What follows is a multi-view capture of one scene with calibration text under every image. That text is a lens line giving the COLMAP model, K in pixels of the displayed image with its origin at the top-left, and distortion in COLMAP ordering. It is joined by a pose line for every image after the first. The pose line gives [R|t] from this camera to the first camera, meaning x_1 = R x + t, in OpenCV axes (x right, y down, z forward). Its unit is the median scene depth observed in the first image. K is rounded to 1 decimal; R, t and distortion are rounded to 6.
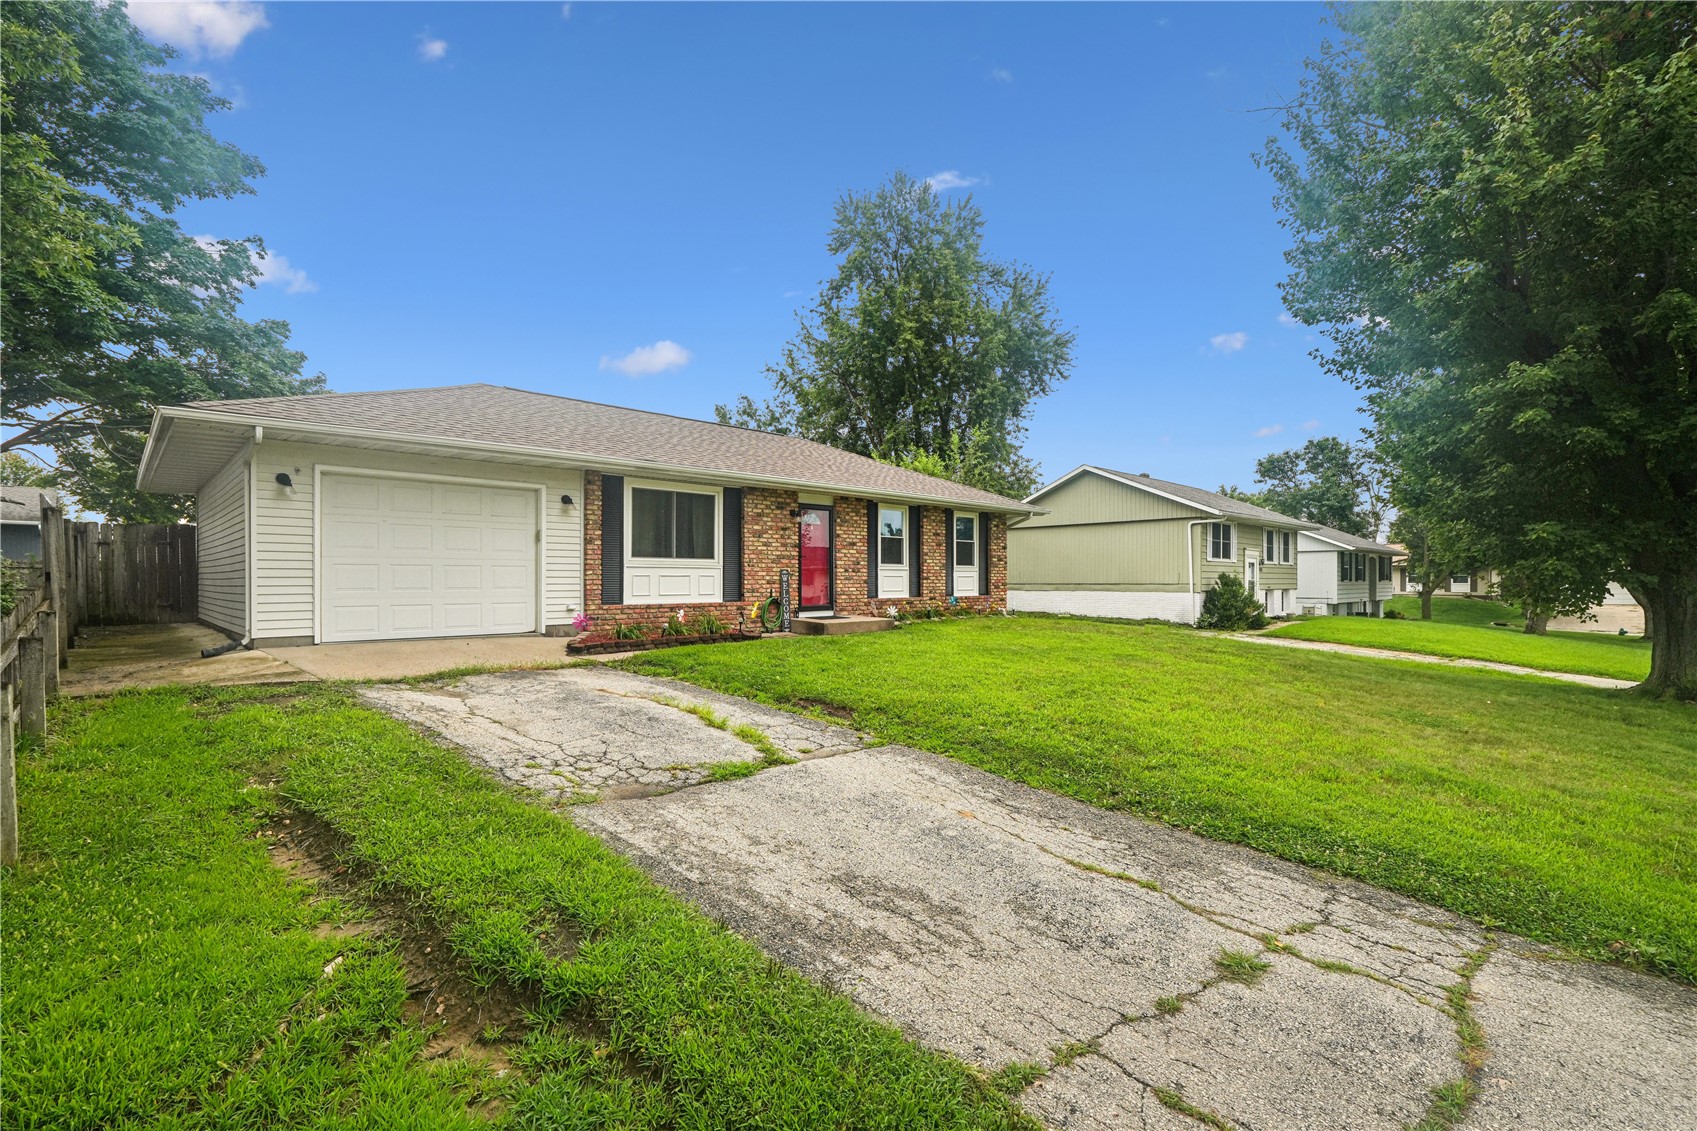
lens RADIAL K [[788.6, 0, 847.8], [0, 788.6, 579.5], [0, 0, 1]] dist [0.005256, -0.000576]
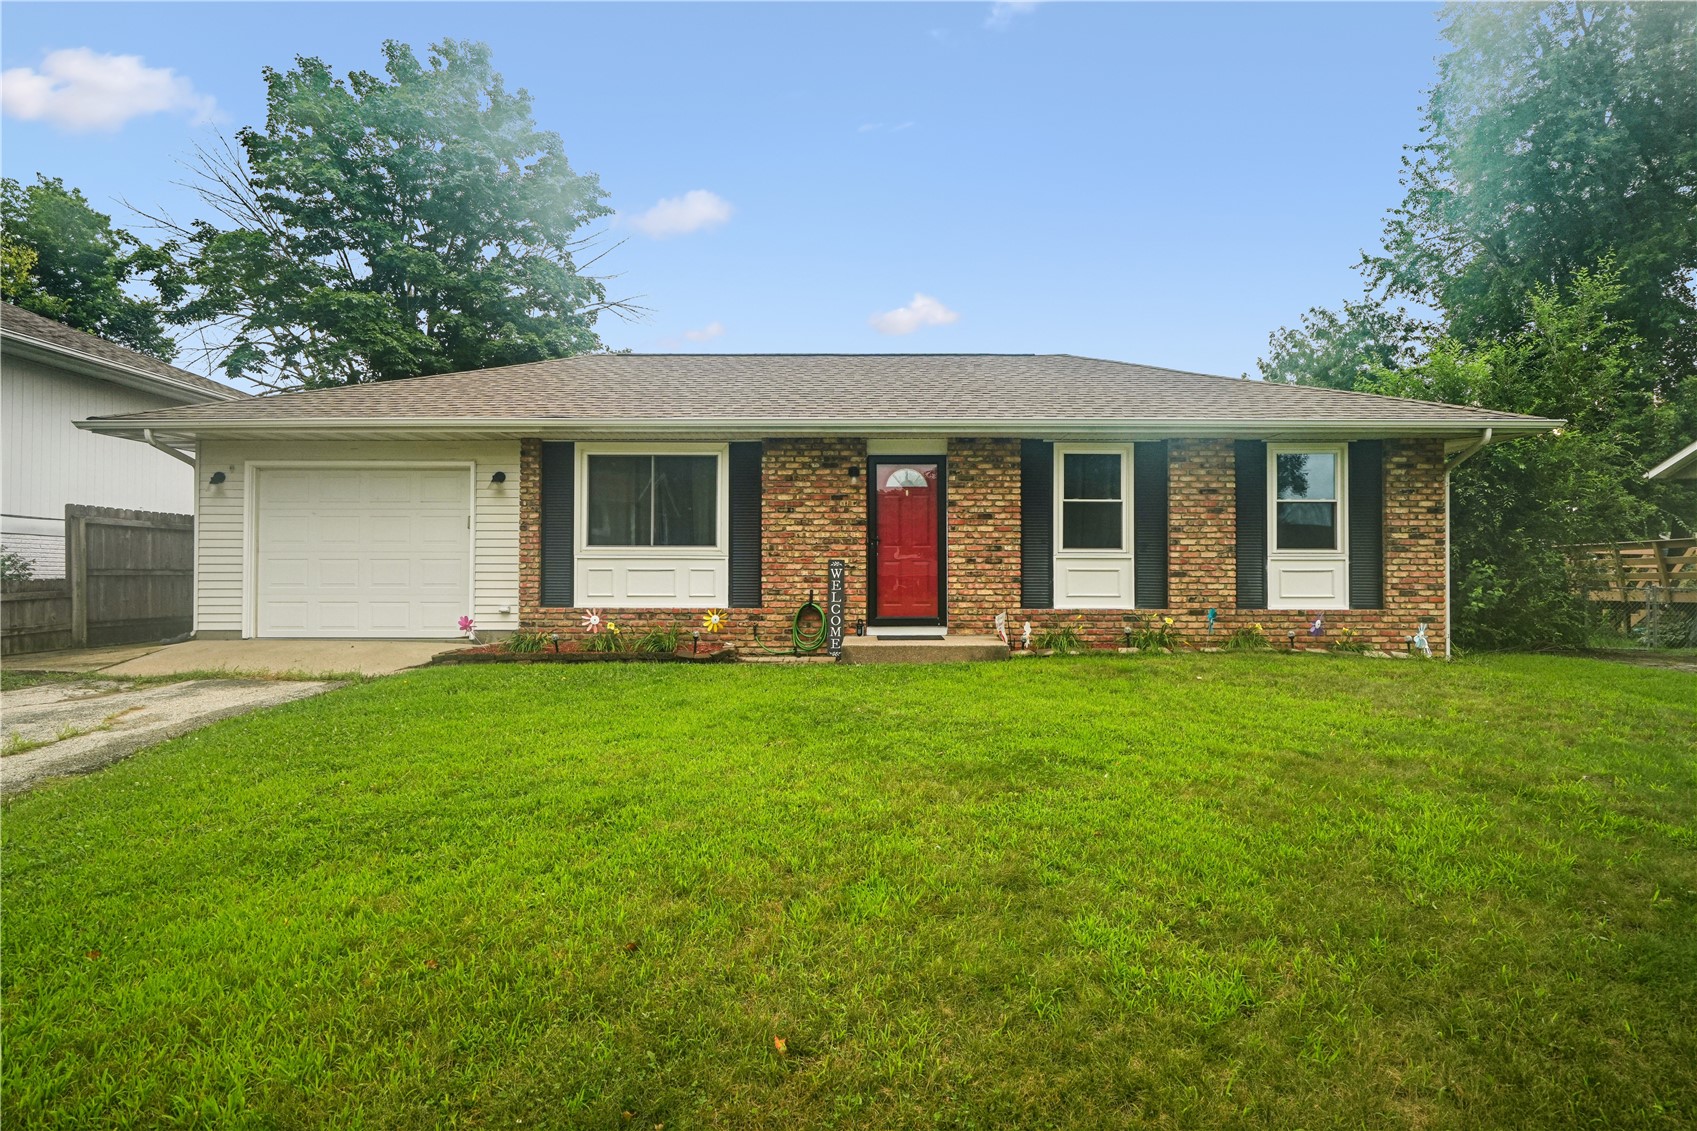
lens RADIAL K [[936.6, 0, 849.1], [0, 936.6, 559.3], [0, 0, 1]] dist [-0.003700, -0.000224]
pose [[0.703892, -0.011335, -0.710216, 0.495876], [-0.001808, 0.999841, -0.017749, 0.000248], [0.710304, 0.013777, 0.703760, 0.490139]]
